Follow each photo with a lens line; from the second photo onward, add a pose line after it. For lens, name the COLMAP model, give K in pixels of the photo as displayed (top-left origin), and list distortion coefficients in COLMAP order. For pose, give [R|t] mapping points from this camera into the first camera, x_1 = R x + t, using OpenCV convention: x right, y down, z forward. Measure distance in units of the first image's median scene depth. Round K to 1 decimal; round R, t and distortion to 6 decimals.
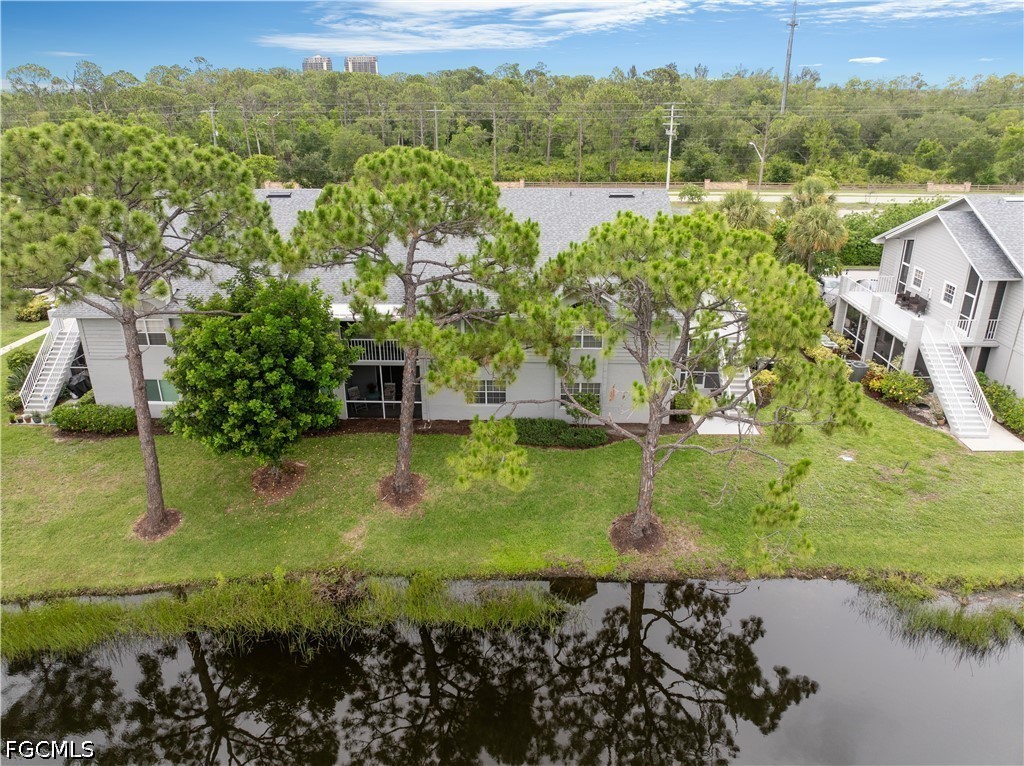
lens RADIAL K [[717.4, 0, 512.0], [0, 717.4, 383.0], [0, 0, 1]] dist [-0.040696, -0.000313]
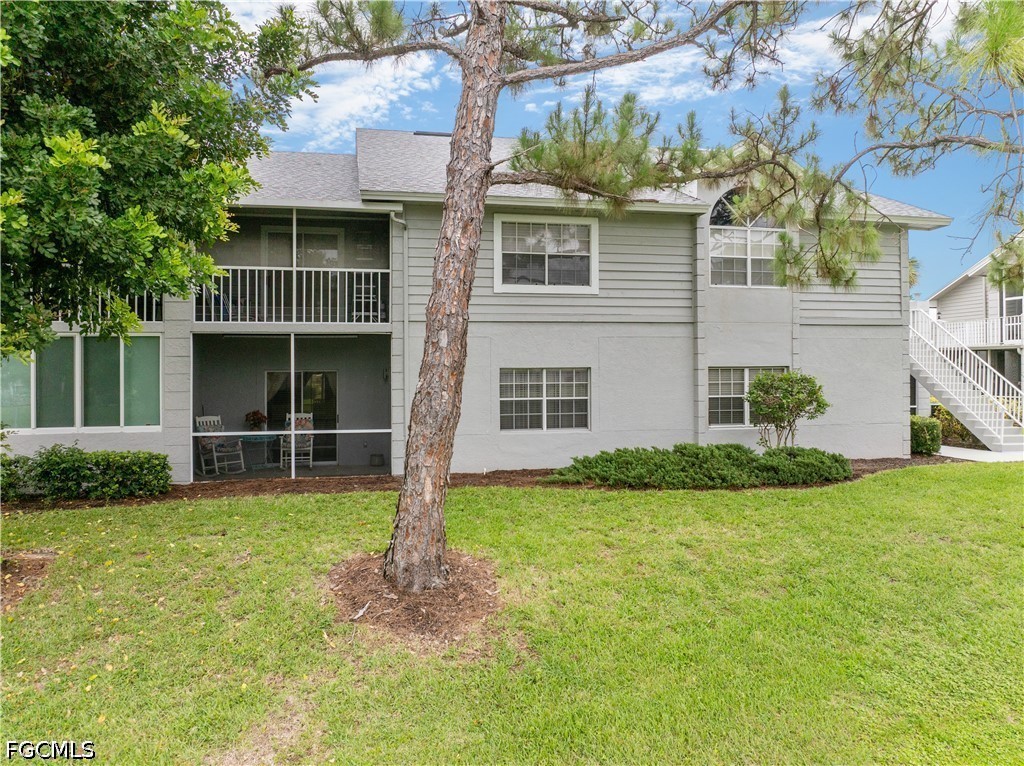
lens RADIAL K [[717.4, 0, 512.0], [0, 717.4, 383.0], [0, 0, 1]] dist [-0.040696, -0.000313]
pose [[0.969375, -0.004449, 0.245545, -0.183932], [0.093753, 0.930817, -0.353257, 0.176087], [-0.226986, 0.365459, 0.902728, 0.695850]]
